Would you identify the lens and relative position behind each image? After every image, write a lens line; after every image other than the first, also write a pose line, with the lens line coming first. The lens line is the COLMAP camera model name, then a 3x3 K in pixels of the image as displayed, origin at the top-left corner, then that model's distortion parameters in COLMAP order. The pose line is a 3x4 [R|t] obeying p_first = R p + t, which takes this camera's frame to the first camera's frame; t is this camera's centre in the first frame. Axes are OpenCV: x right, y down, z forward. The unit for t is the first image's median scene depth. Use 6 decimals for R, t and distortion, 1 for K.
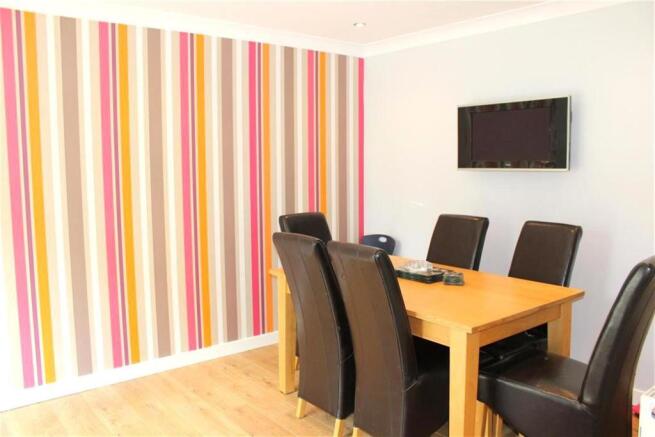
lens RADIAL K [[545.5, 0, 327.8], [0, 545.5, 215.0], [0, 0, 1]] dist [-0.119357, 0.004844]
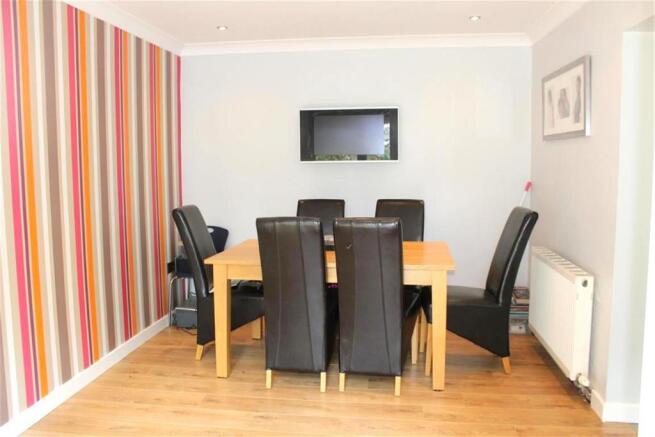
lens RADIAL K [[545.5, 0, 327.8], [0, 545.5, 219.9], [0, 0, 1]] dist [-0.119357, 0.004844]
pose [[0.714343, -0.076055, 0.695651, -0.564843], [0.068586, 0.996900, 0.038562, 0.001188], [-0.696427, 0.020166, 0.717344, 0.094409]]
